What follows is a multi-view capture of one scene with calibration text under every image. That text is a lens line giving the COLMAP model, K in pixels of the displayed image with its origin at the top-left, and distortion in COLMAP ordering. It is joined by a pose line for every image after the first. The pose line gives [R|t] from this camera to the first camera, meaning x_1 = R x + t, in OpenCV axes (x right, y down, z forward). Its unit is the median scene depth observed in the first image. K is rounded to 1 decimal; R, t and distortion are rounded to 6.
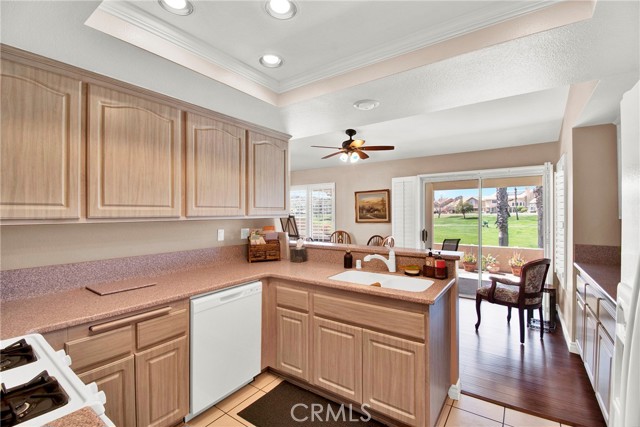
lens RADIAL K [[282.9, 0, 320.5], [0, 282.9, 209.0], [0, 0, 1]] dist [-0.000162, -0.015000]
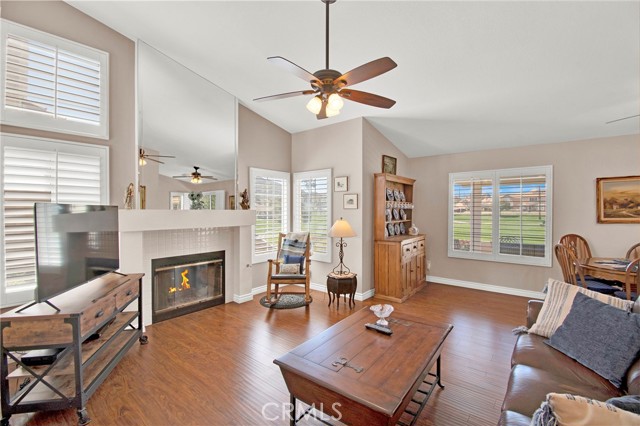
lens RADIAL K [[282.9, 0, 322.0], [0, 282.9, 214.5], [0, 0, 1]] dist [-0.000162, -0.015000]
pose [[0.998154, 0.006187, -0.060420, -0.518692], [-0.004430, 0.999565, 0.029165, 0.012141], [0.060574, -0.028843, 0.997747, 0.288462]]
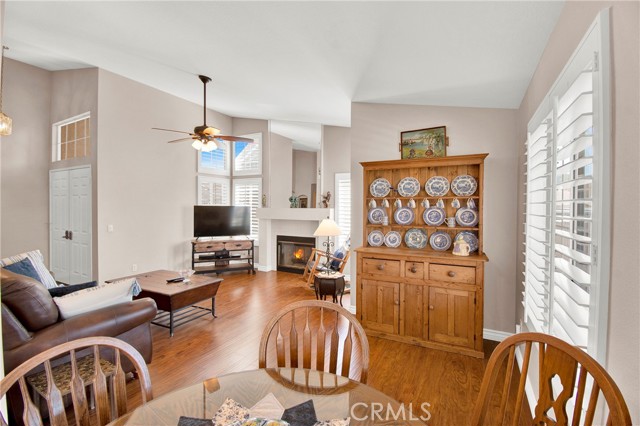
lens RADIAL K [[282.9, 0, 317.7], [0, 282.9, 209.7], [0, 0, 1]] dist [-0.000162, -0.015000]
pose [[0.117869, 0.015348, -0.992911, 0.195035], [0.009112, 0.999822, 0.016537, 0.010844], [0.992987, -0.010997, 0.117708, 0.899092]]
